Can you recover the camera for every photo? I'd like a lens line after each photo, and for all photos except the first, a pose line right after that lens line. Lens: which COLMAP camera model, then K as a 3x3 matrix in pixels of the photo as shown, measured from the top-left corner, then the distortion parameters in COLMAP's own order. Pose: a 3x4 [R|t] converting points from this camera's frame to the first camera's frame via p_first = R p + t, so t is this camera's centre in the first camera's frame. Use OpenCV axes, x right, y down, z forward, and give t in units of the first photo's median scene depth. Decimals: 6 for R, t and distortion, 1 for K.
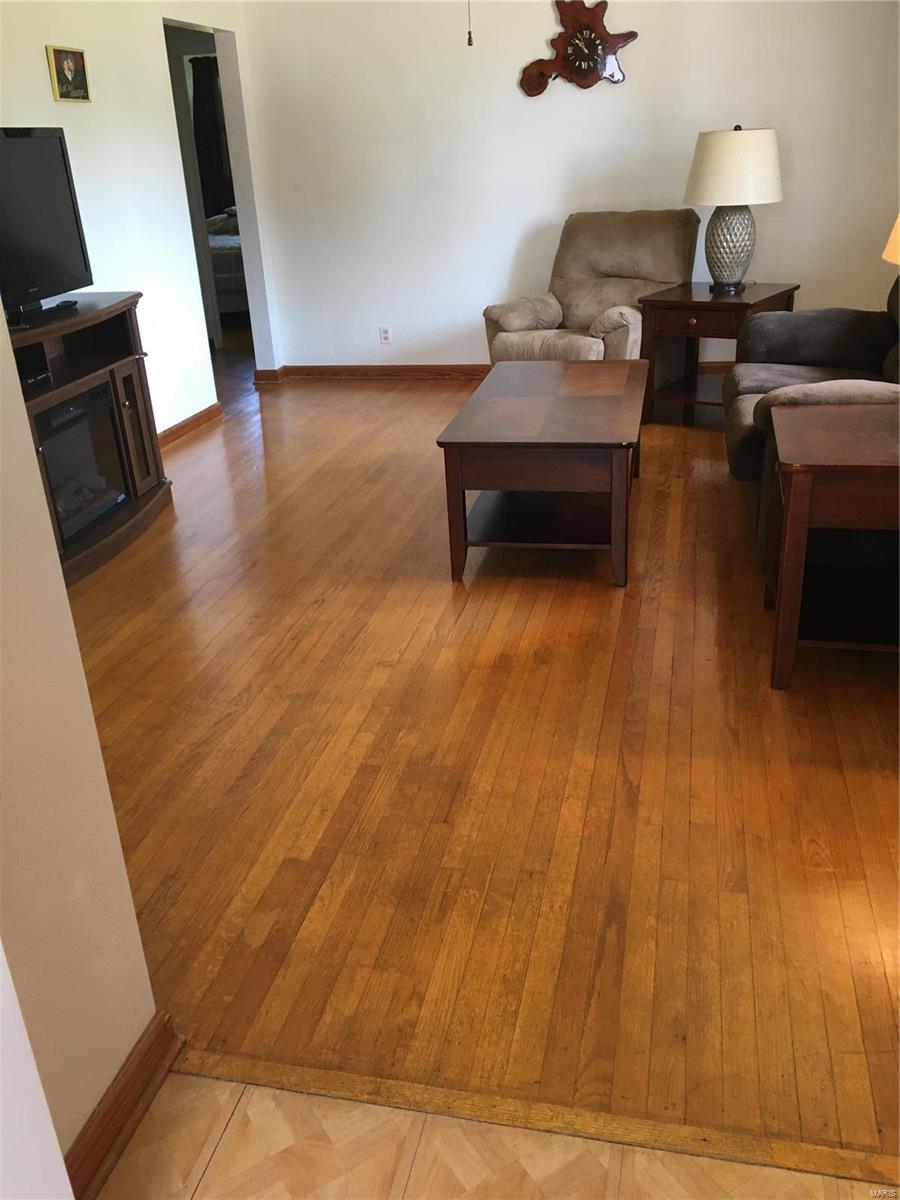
lens RADIAL K [[1006.1, 0, 450.0], [0, 1006.1, 600.0], [0, 0, 1]] dist [0.003631, -0.007042]
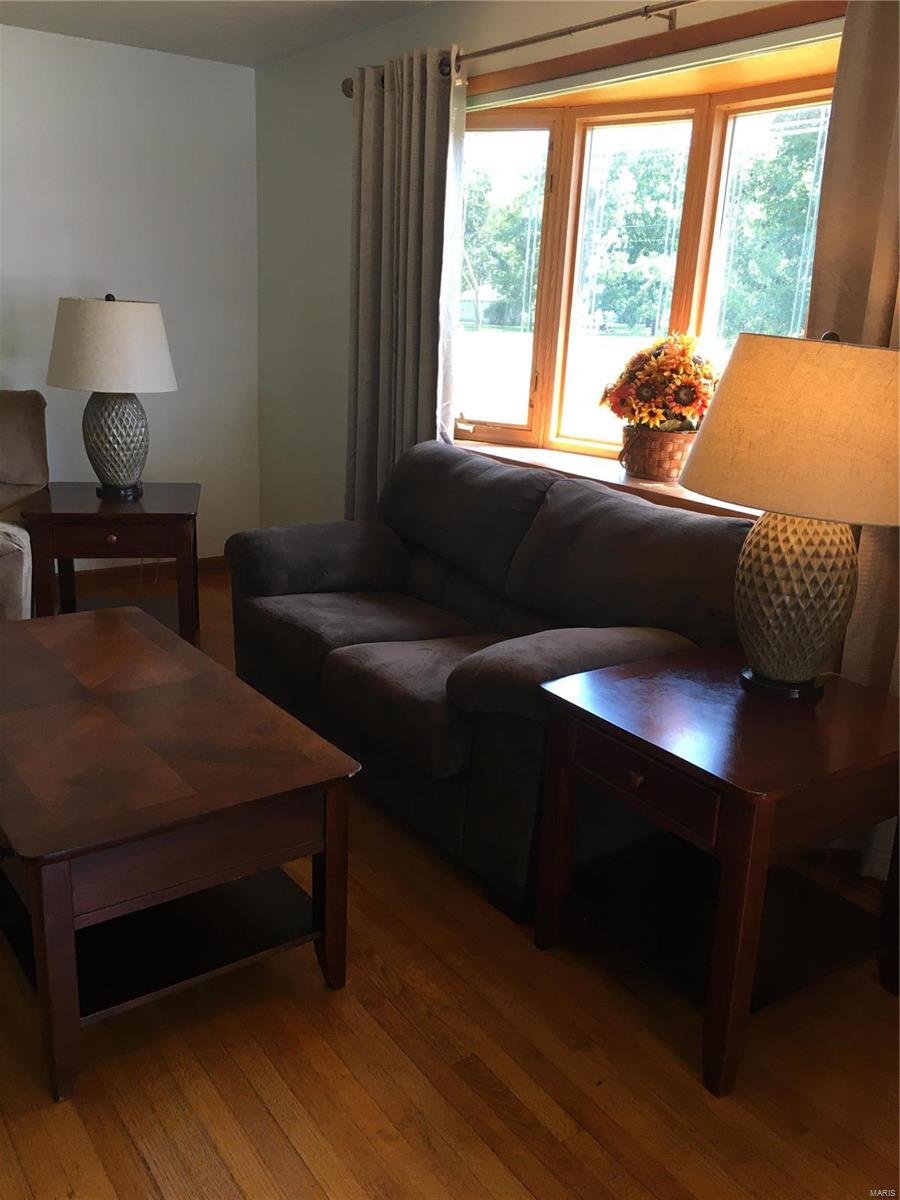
lens RADIAL K [[1006.1, 0, 450.0], [0, 1006.1, 600.0], [0, 0, 1]] dist [0.003631, -0.007042]
pose [[0.671520, -0.119815, 0.731236, -0.139994], [0.231543, 0.971354, -0.053475, -0.131759], [-0.703882, 0.205222, 0.680026, 0.316961]]
